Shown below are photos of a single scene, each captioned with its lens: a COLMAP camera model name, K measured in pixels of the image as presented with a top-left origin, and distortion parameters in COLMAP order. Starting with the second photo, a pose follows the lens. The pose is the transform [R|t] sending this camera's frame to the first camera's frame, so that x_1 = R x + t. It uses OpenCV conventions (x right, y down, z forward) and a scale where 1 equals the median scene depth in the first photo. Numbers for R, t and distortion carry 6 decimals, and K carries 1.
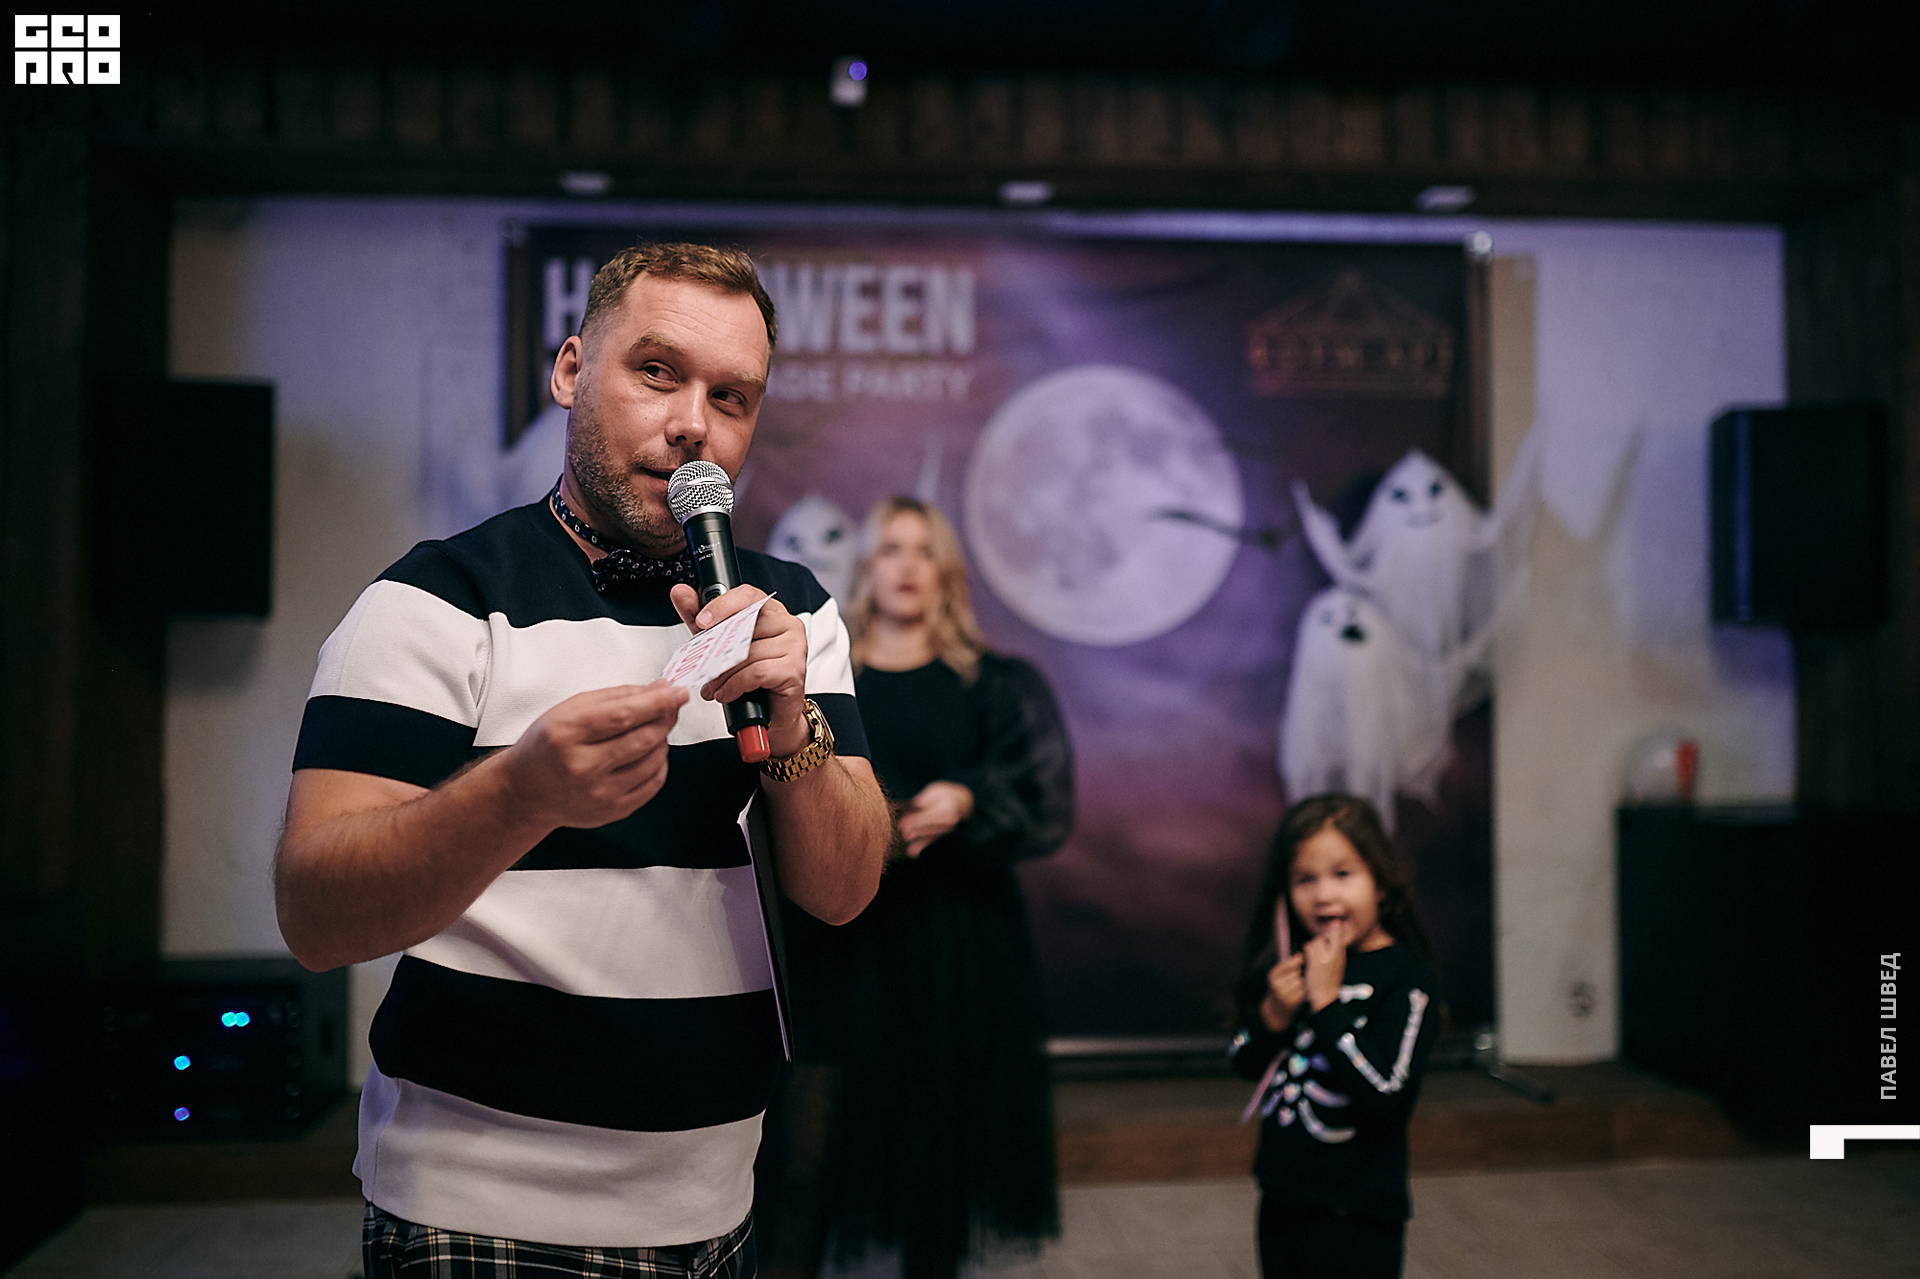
lens RADIAL K [[1908.5, 0, 982.6], [0, 1908.5, 636.2], [0, 0, 1]] dist [-0.080546, 0.127235]
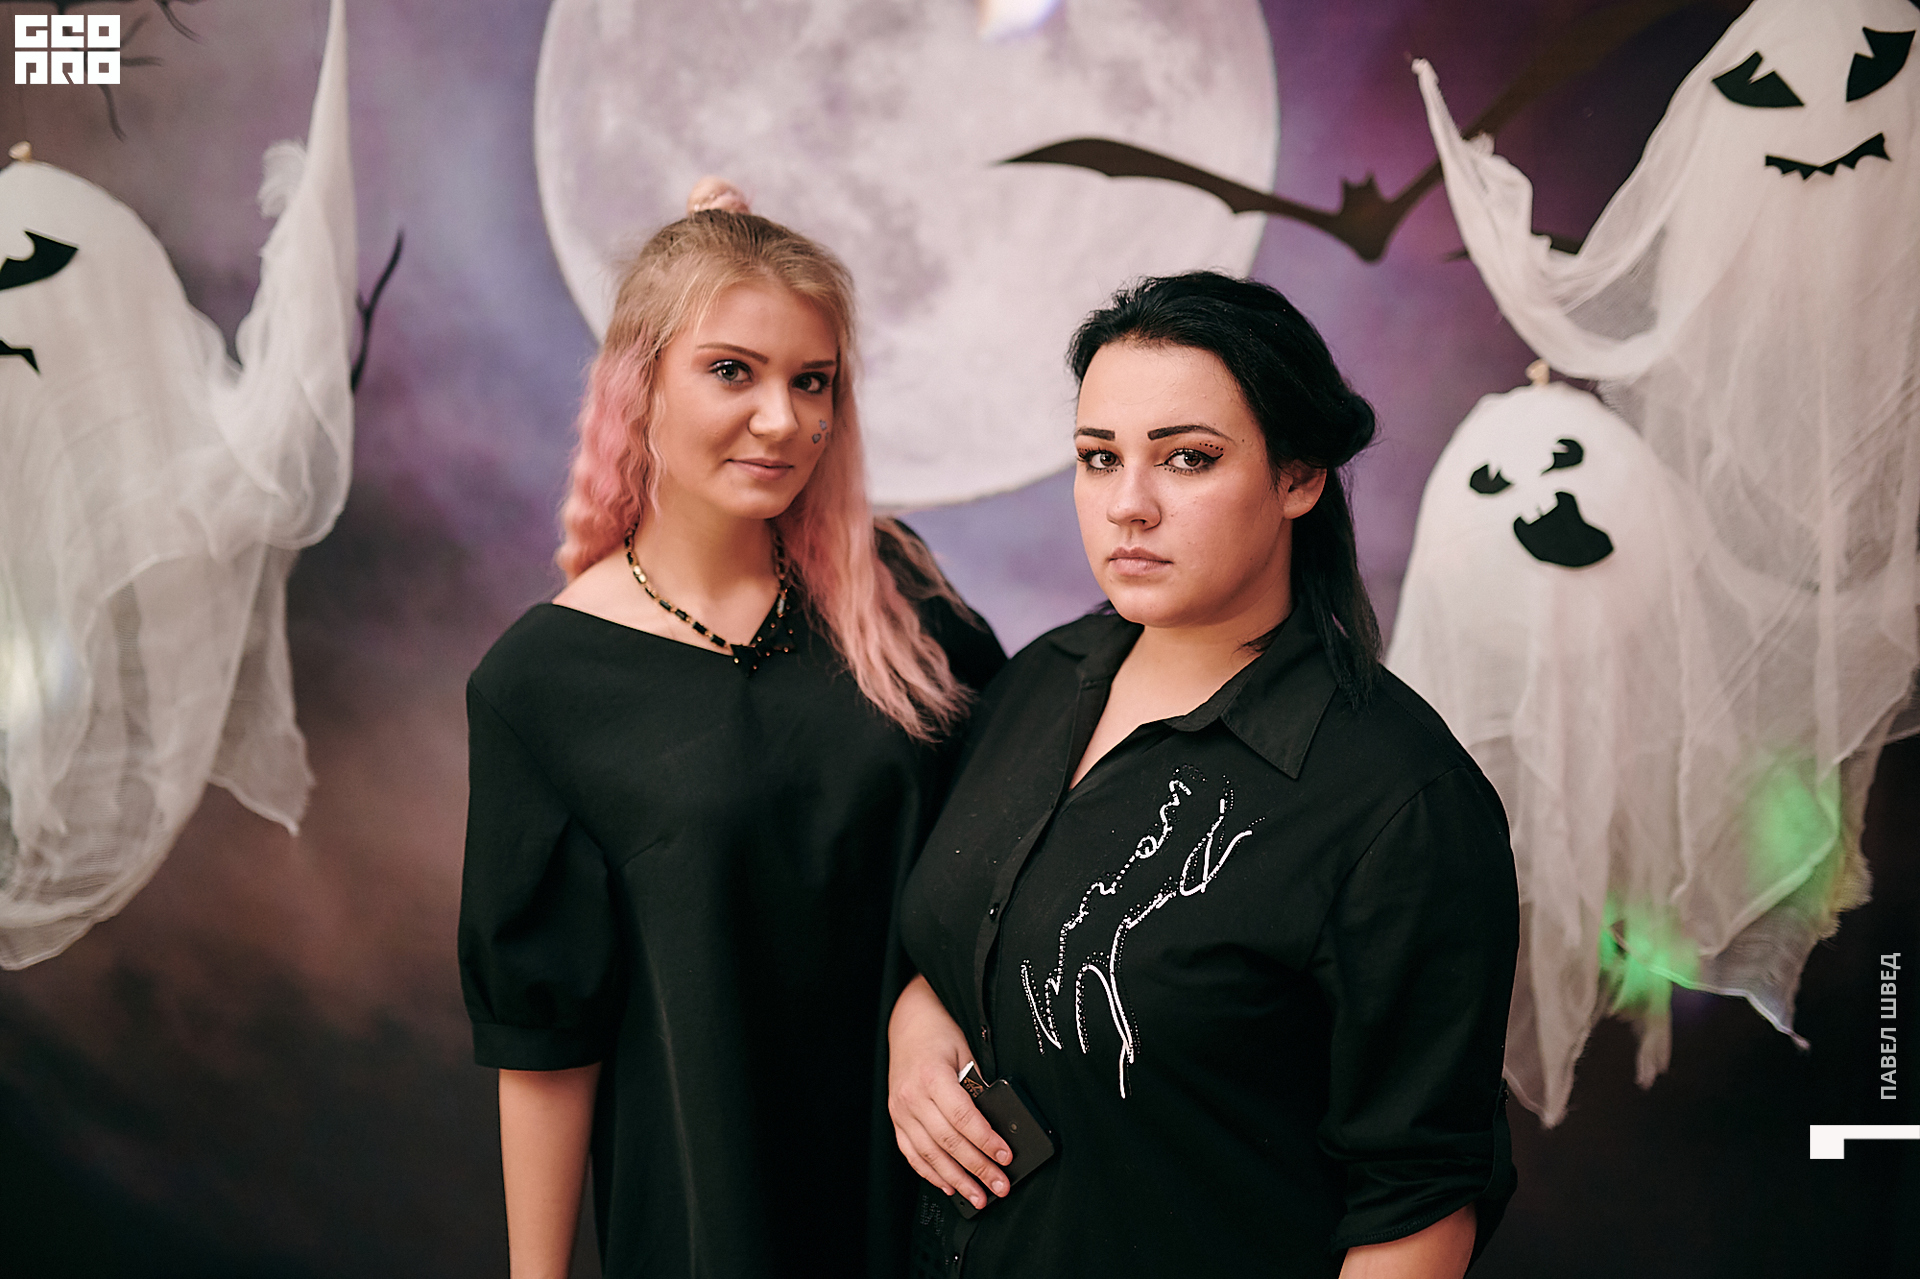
lens RADIAL K [[1915.2, 0, 926.9], [0, 1915.2, 652.4], [0, 0, 1]] dist [-0.079609, 0.129088]
pose [[0.974985, 0.030611, -0.220153, 0.153766], [0.021772, 0.972555, 0.231652, -0.056795], [0.221202, -0.230650, 0.947560, 0.635812]]
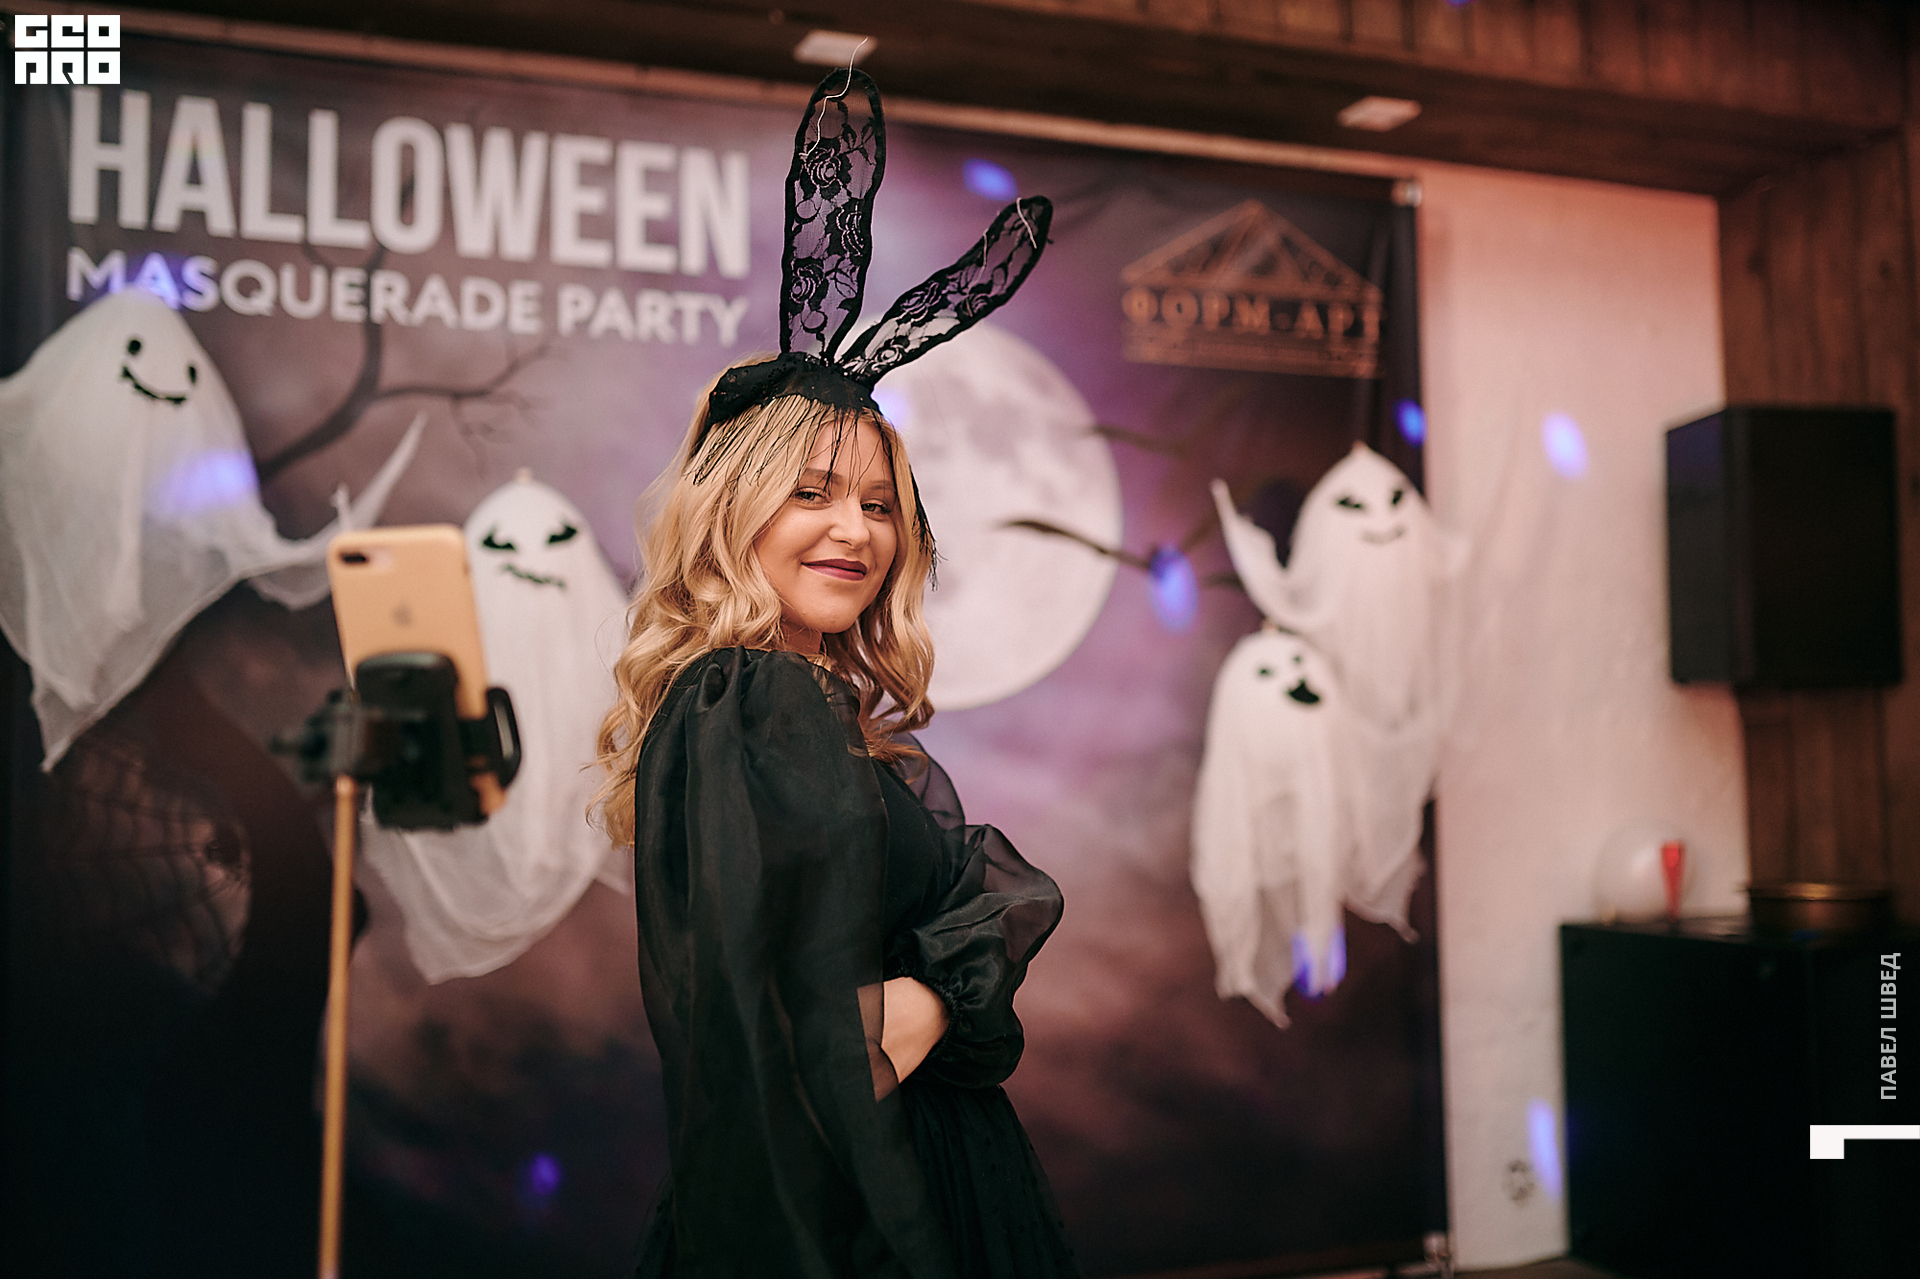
lens RADIAL K [[1908.5, 0, 982.6], [0, 1908.5, 636.2], [0, 0, 1]] dist [-0.080546, 0.127235]
pose [[0.963490, 0.011623, 0.267494, -0.104704], [0.000125, 0.999038, -0.043860, 0.007772], [-0.267746, 0.042292, 0.962561, 0.334956]]
